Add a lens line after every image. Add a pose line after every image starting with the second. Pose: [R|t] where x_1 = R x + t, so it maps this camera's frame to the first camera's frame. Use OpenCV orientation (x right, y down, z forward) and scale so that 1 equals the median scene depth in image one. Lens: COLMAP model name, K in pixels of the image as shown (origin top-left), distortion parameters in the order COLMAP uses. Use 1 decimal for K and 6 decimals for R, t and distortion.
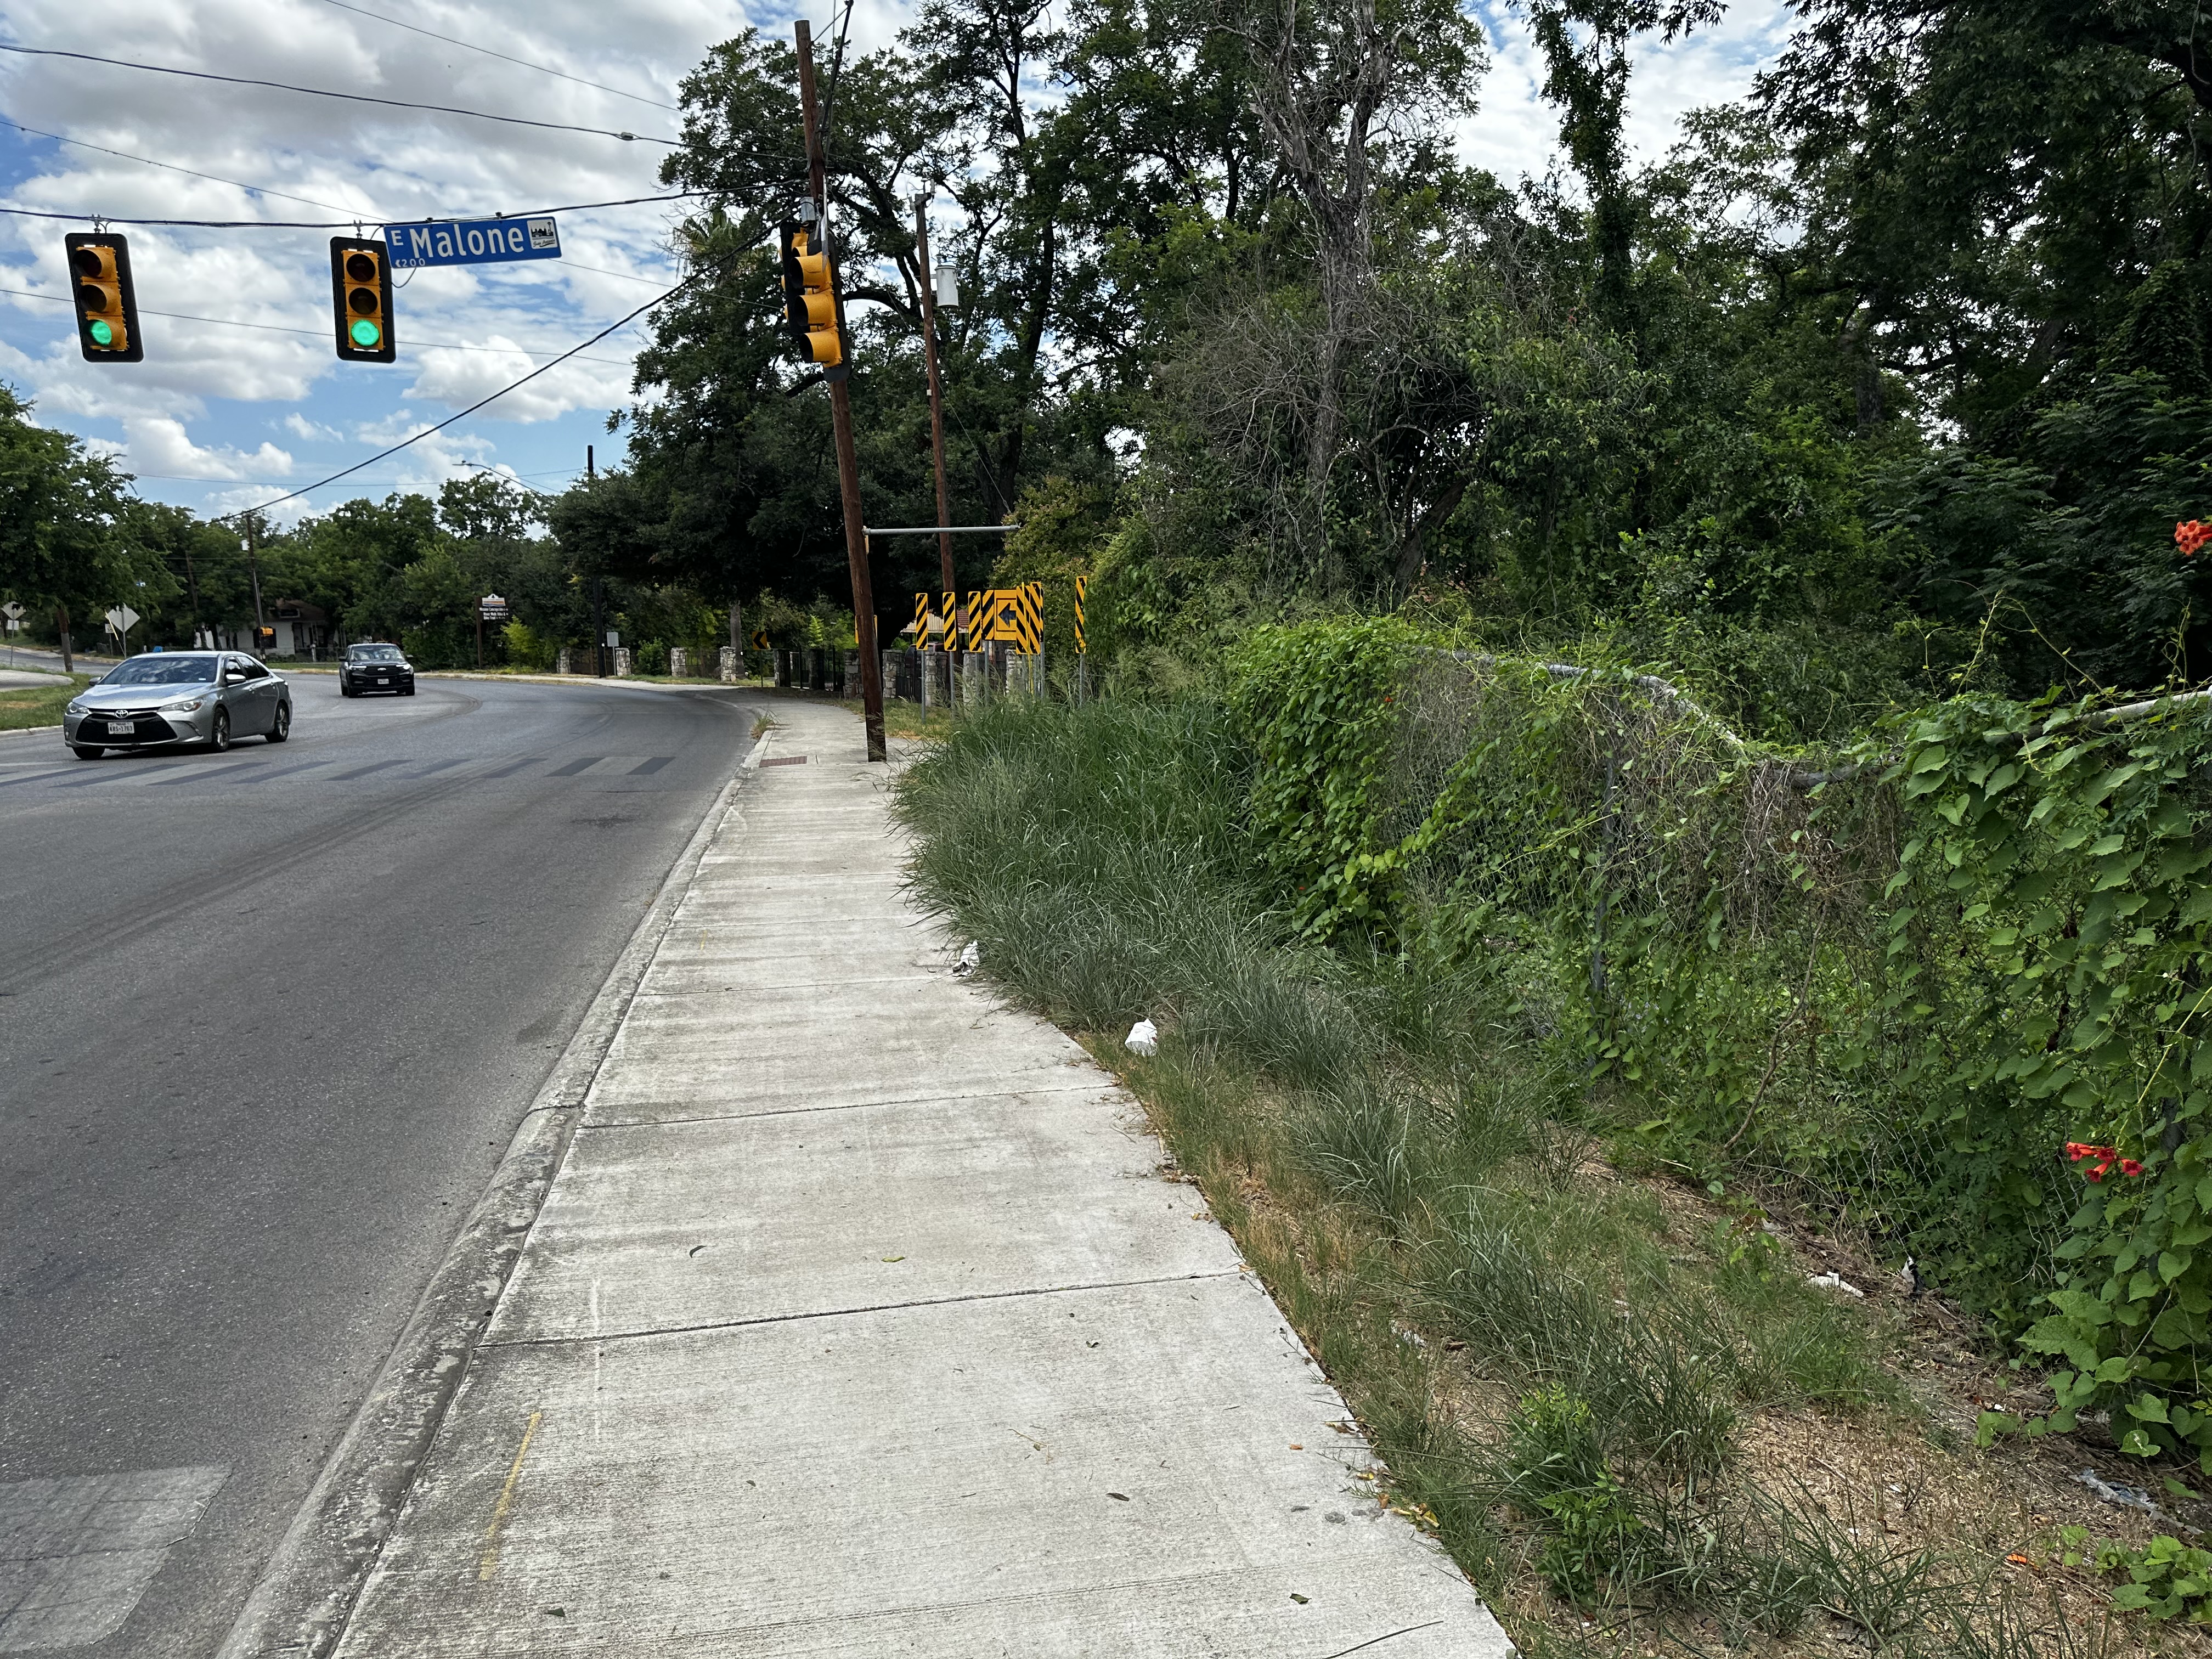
lens RADIAL K [[1625.9, 0, 1106.0], [0, 1625.9, 829.5], [0, 0, 1]] dist [0.036393, -0.034287]
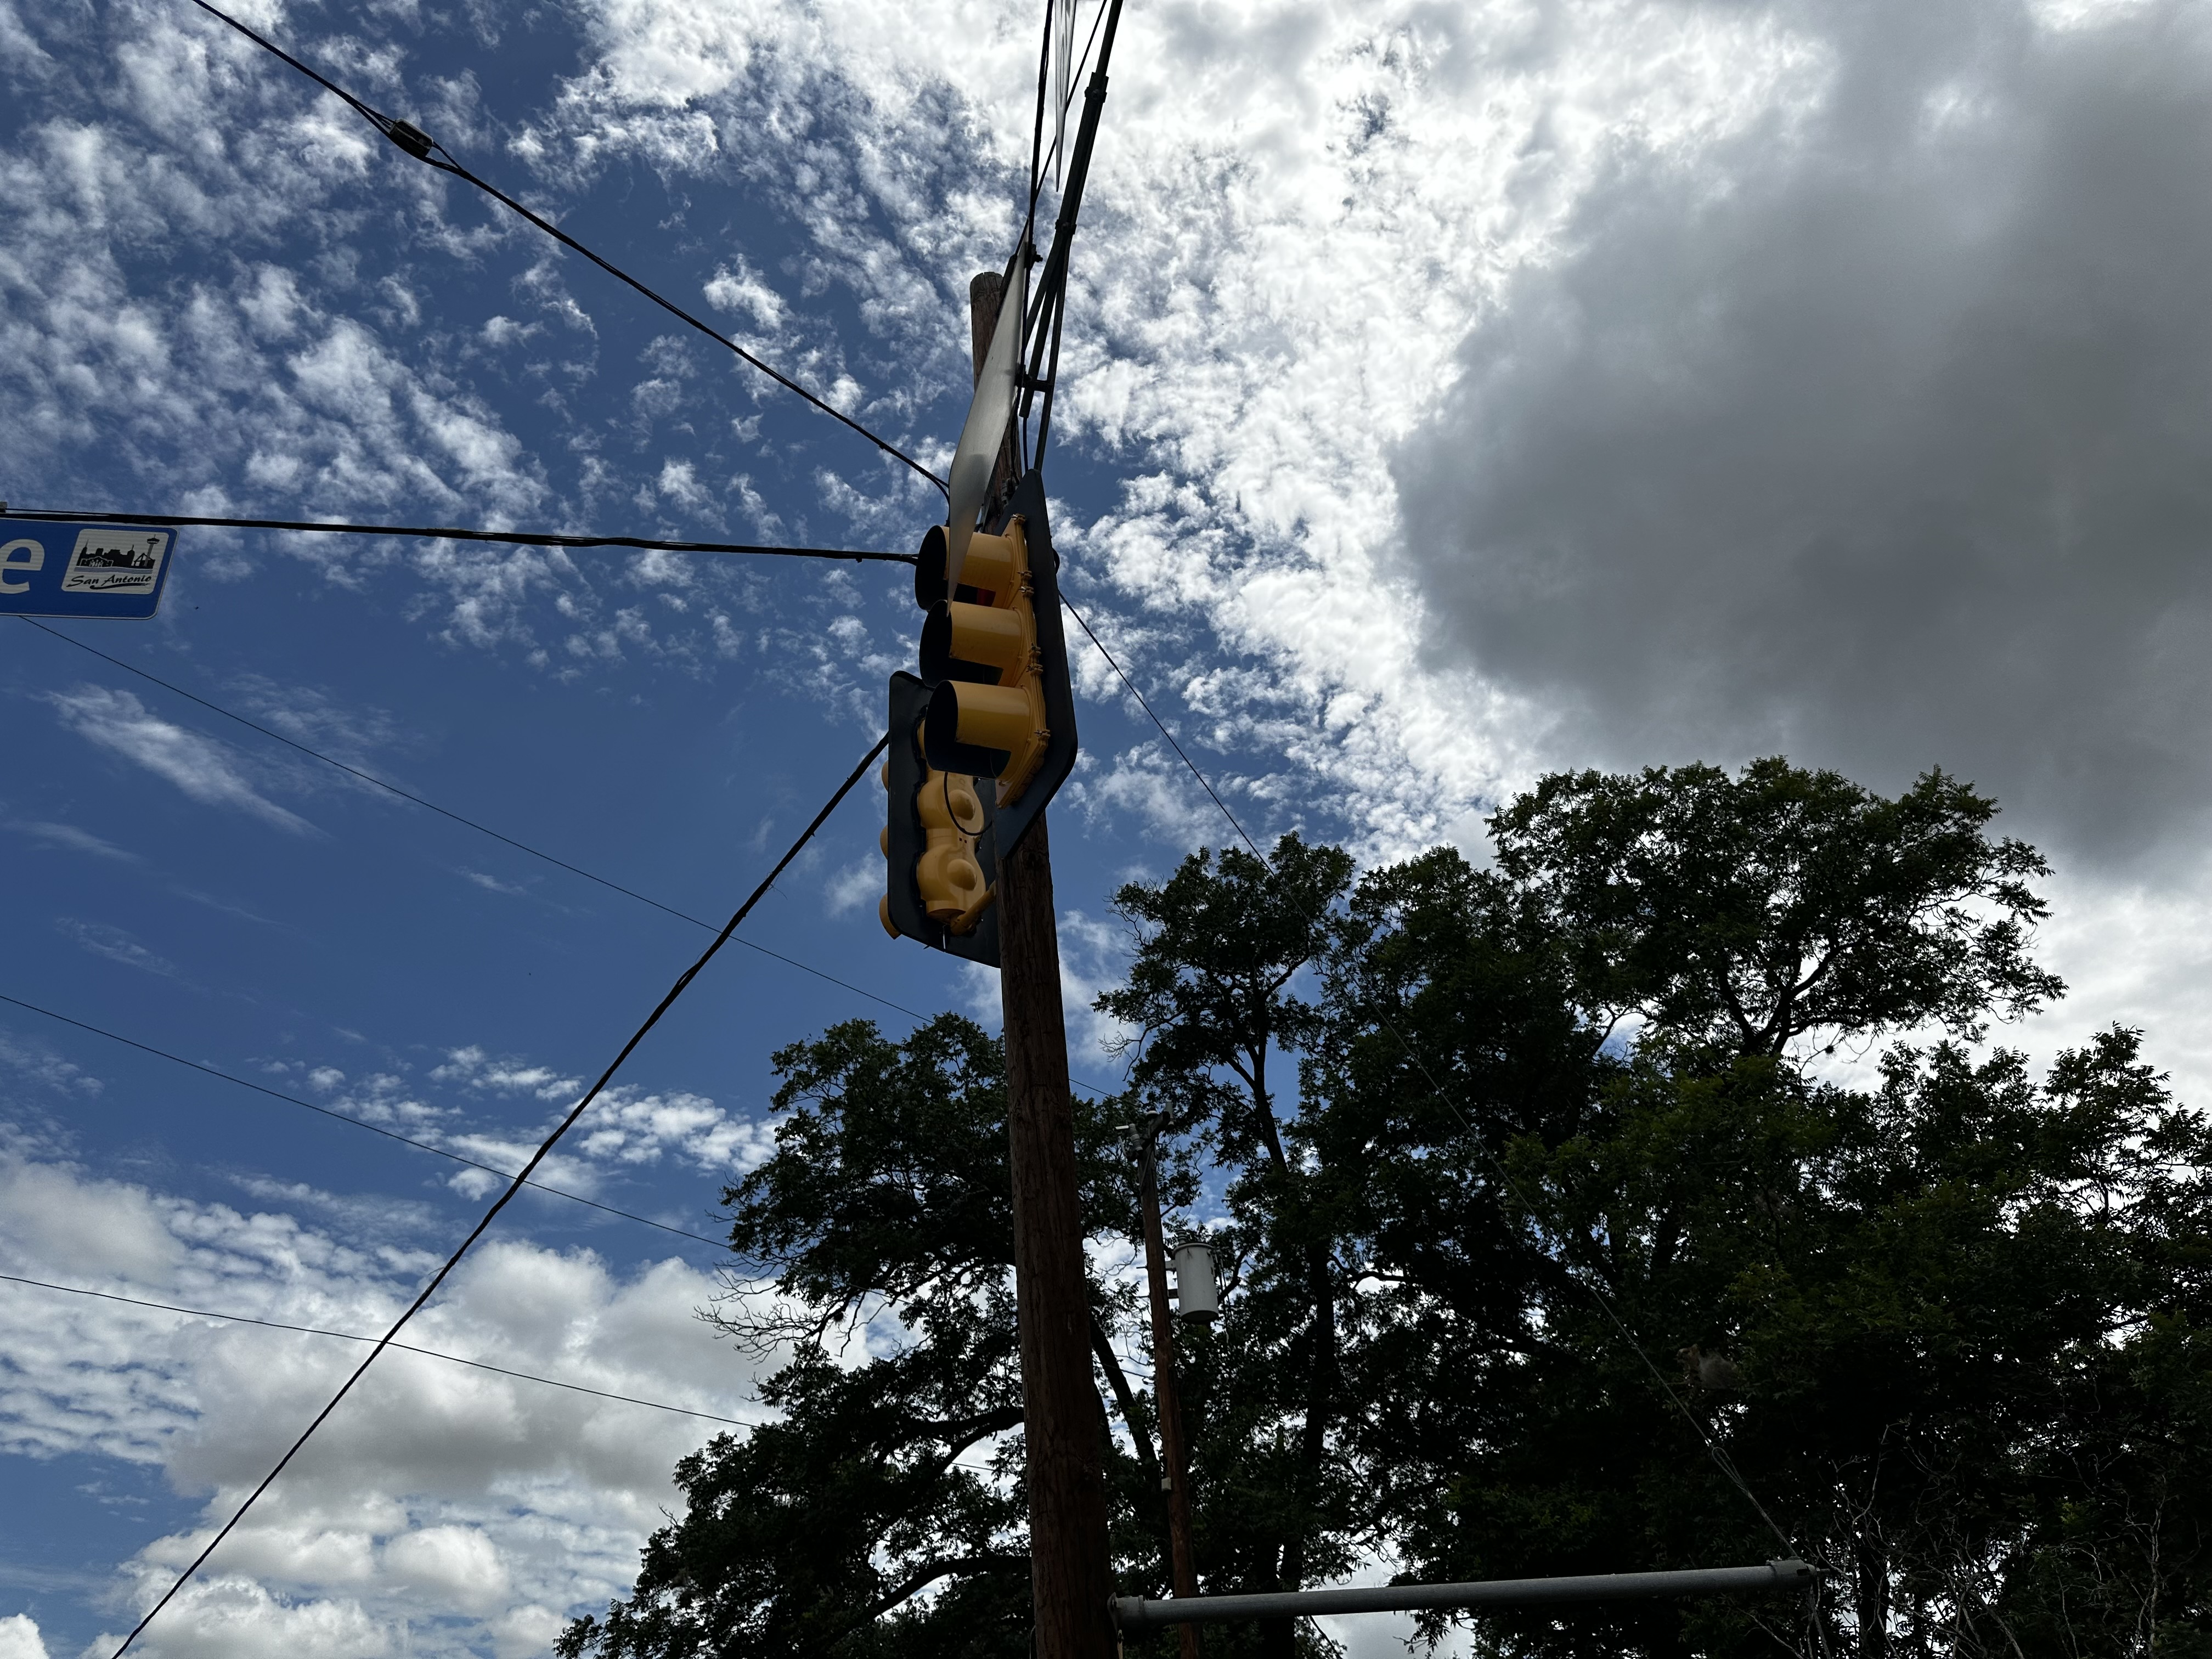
lens RADIAL K [[1625.9, 0, 1106.0], [0, 1625.9, 829.5], [0, 0, 1]] dist [0.036393, -0.034287]
pose [[0.996436, -0.065957, -0.052580, -0.075977], [0.010581, 0.716165, -0.697851, -0.057128], [0.083684, 0.694808, 0.714310, 0.436598]]
